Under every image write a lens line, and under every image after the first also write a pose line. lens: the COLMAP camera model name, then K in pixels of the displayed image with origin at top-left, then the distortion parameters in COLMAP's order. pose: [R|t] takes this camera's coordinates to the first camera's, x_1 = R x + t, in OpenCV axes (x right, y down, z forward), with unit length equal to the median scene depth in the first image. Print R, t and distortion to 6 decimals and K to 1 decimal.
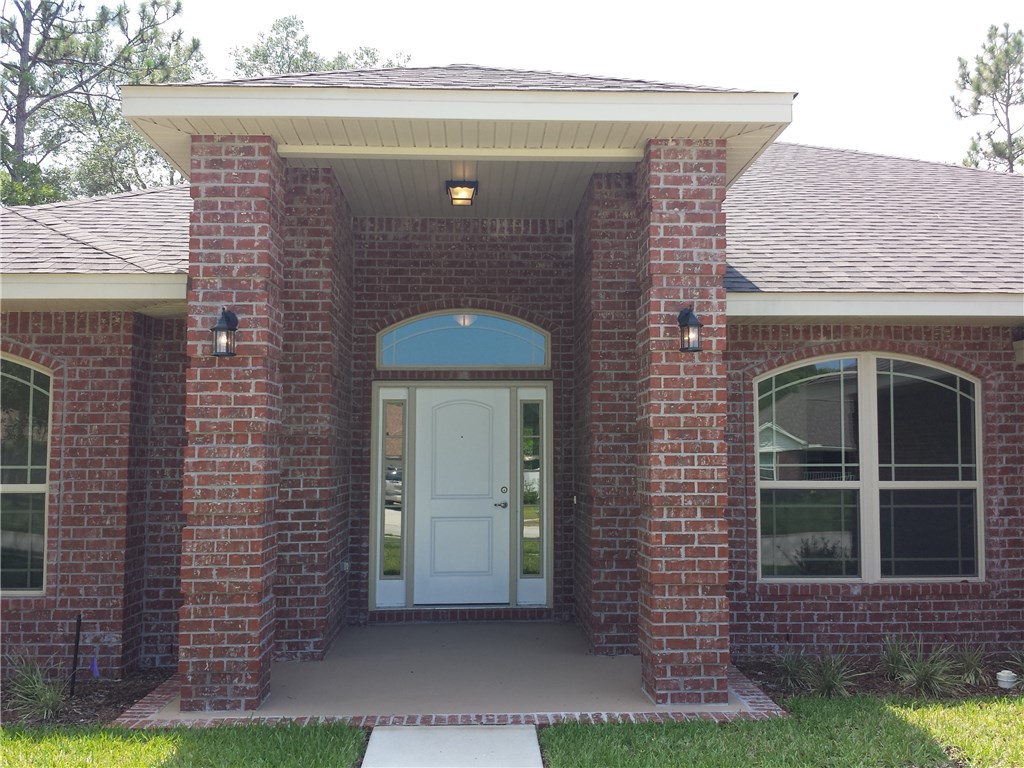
lens RADIAL K [[968.0, 0, 502.0], [0, 968.0, 423.3], [0, 0, 1]] dist [0.031558, 0.000000]
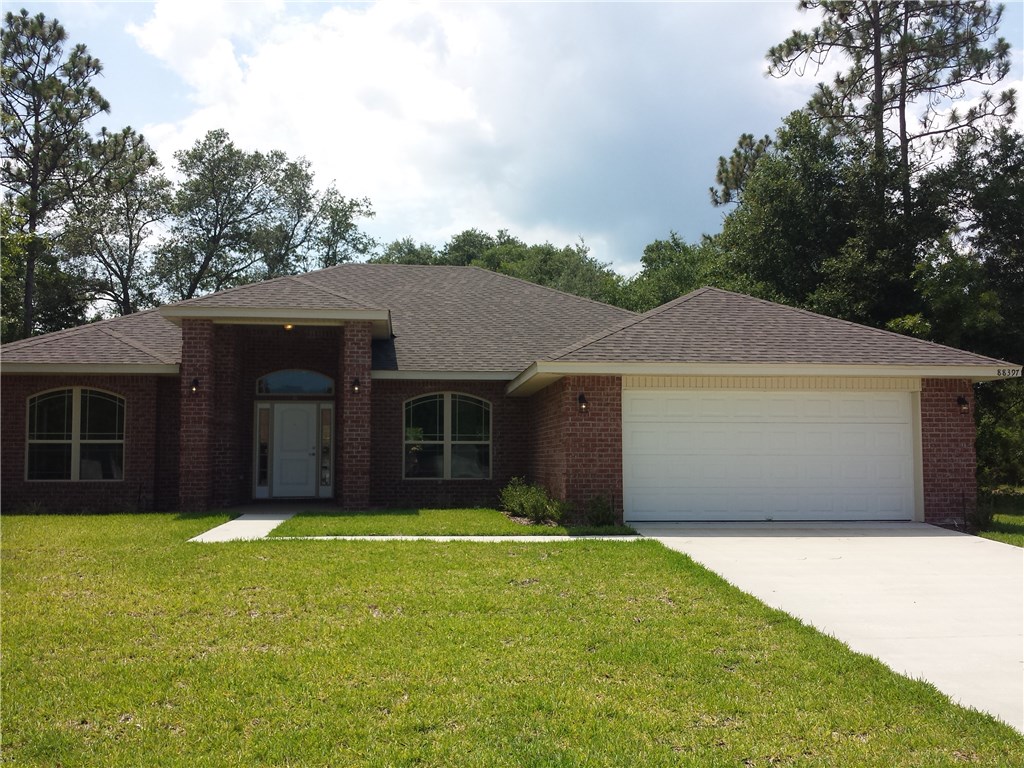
lens RADIAL K [[968.0, 0, 541.9], [0, 968.0, 431.5], [0, 0, 1]] dist [0.031558, 0.000000]
pose [[0.994583, 0.002350, 0.103918, 0.403743], [-0.003046, 0.999974, 0.006540, 0.018530], [-0.103900, -0.006821, 0.994564, -1.802869]]
